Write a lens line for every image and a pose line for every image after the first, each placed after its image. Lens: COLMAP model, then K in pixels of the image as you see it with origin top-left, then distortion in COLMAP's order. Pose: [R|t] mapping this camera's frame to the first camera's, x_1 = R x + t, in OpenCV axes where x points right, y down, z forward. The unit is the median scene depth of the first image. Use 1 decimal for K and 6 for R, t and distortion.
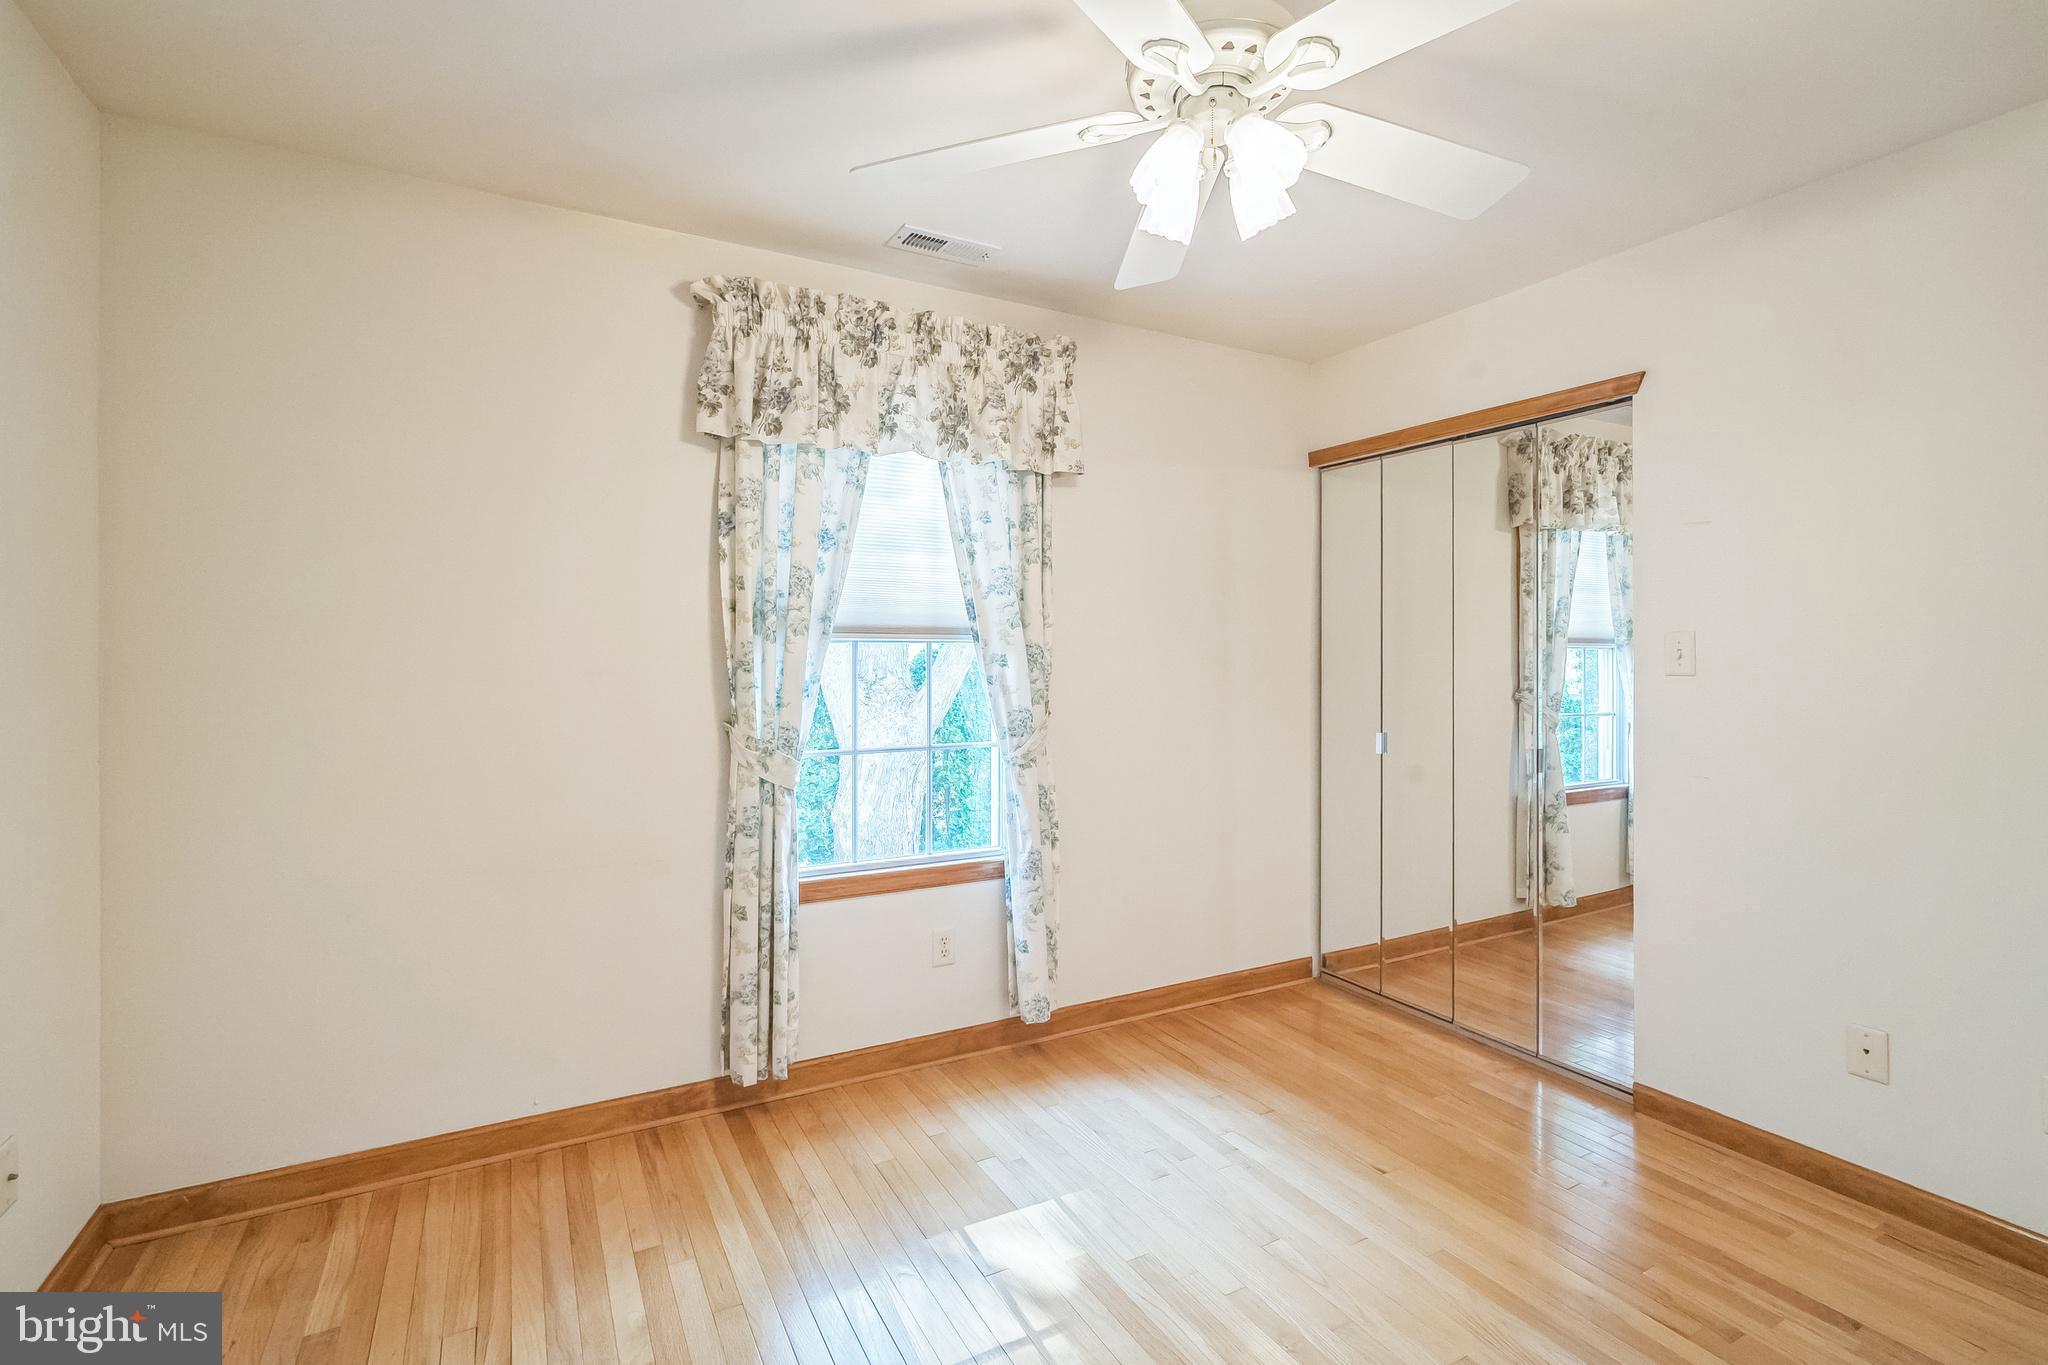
lens RADIAL K [[937.5, 0, 1023.8], [0, 937.5, 668.5], [0, 0, 1]] dist [-0.005346, 0.003895]
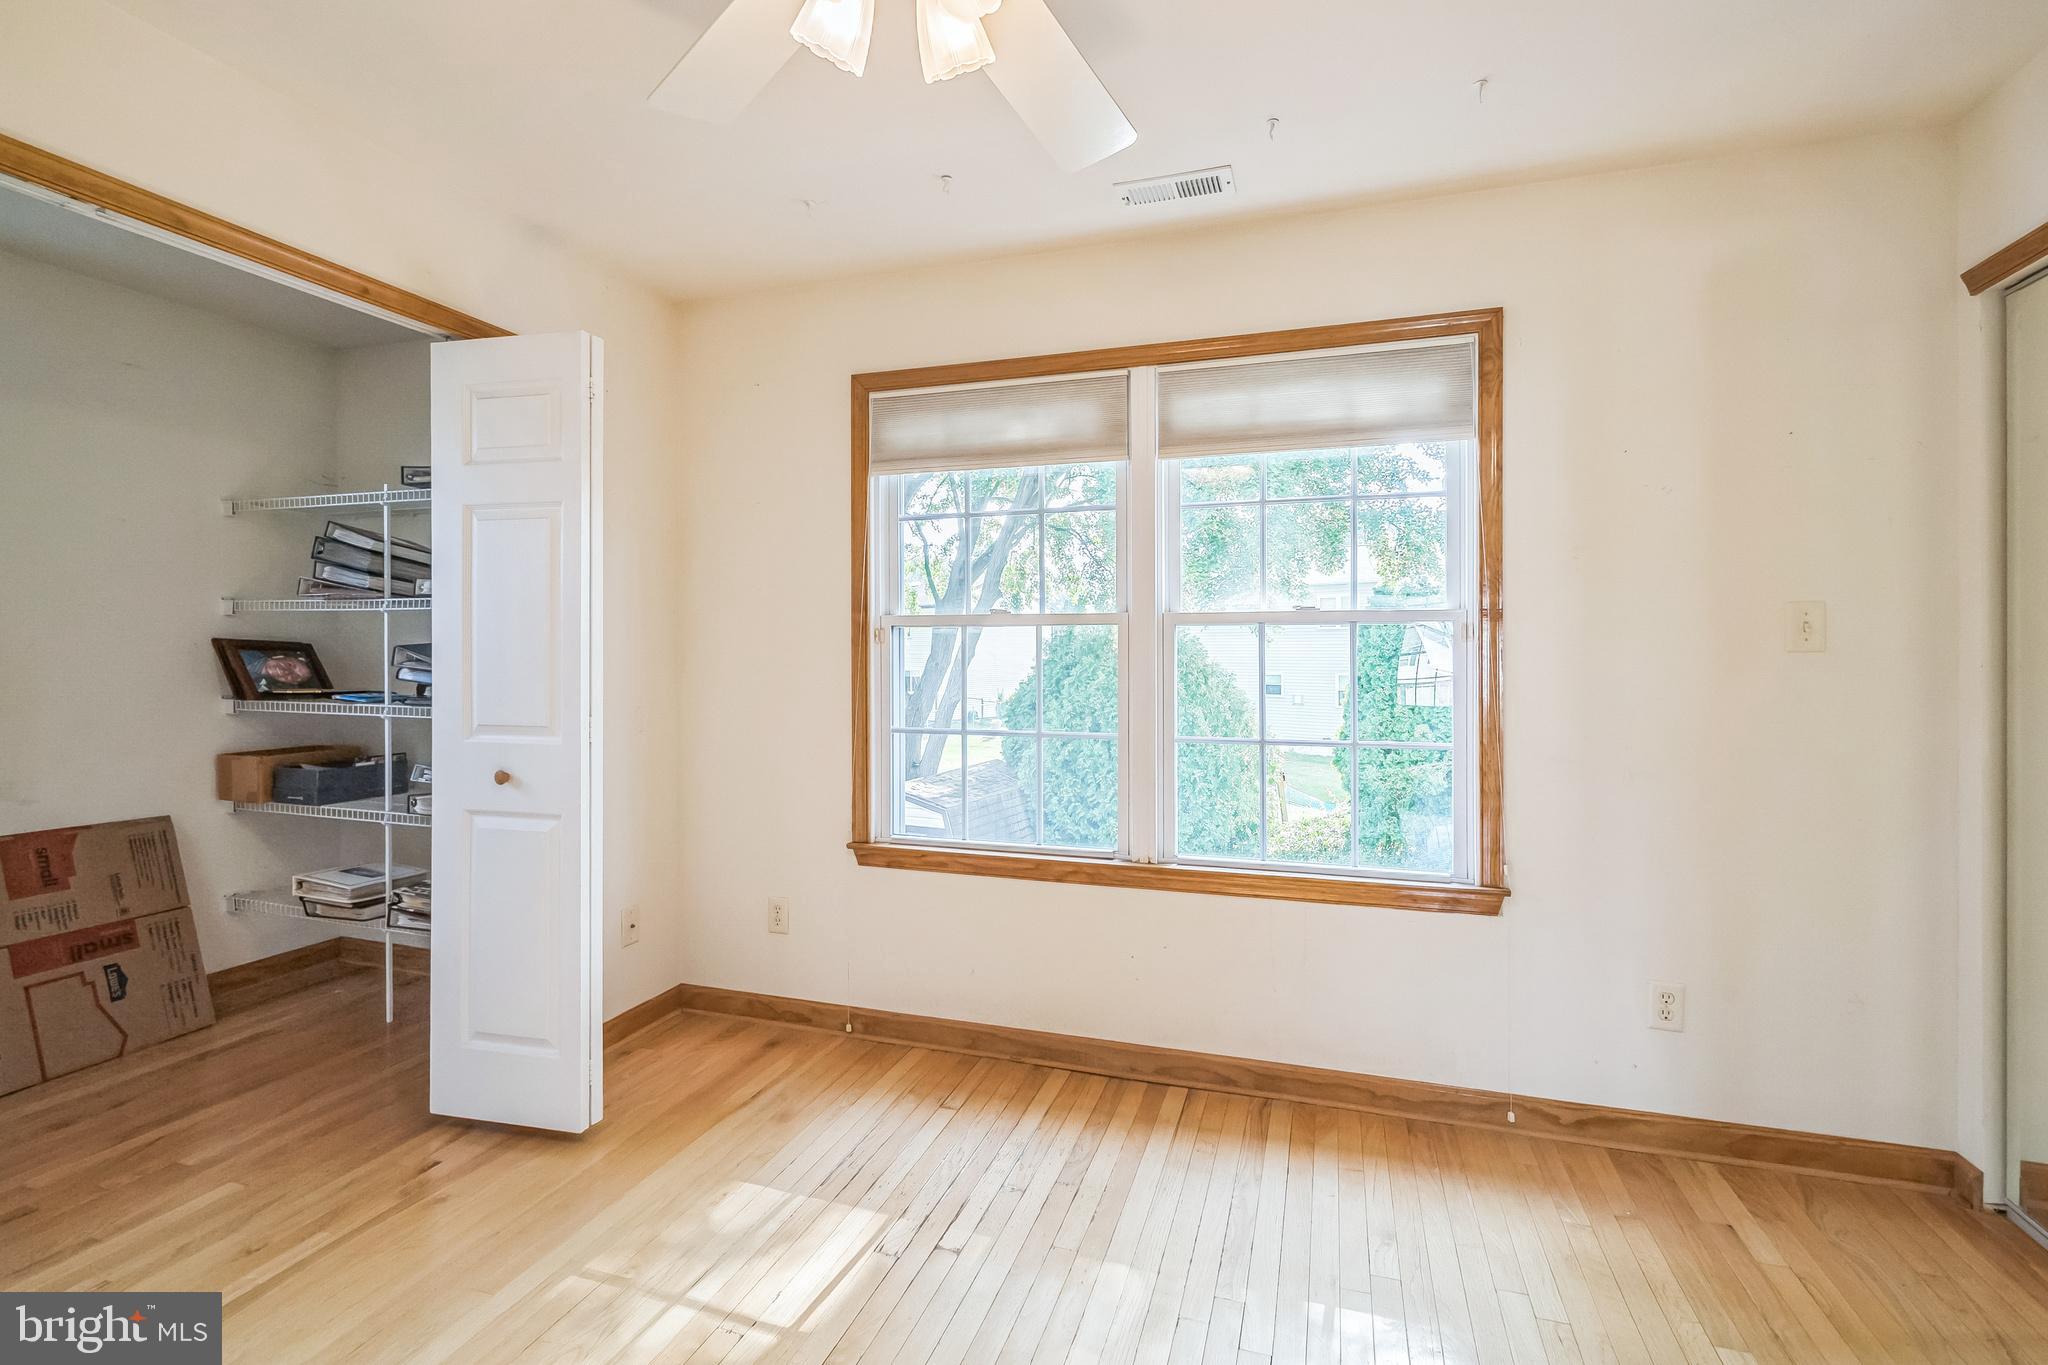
lens RADIAL K [[937.5, 0, 1038.0], [0, 937.5, 656.8], [0, 0, 1]] dist [-0.005346, 0.003895]
pose [[0.675490, -0.001296, -0.737368, 0.356787], [0.002468, 0.999997, 0.000503, 0.003336], [0.737365, -0.002160, 0.675491, 0.205057]]
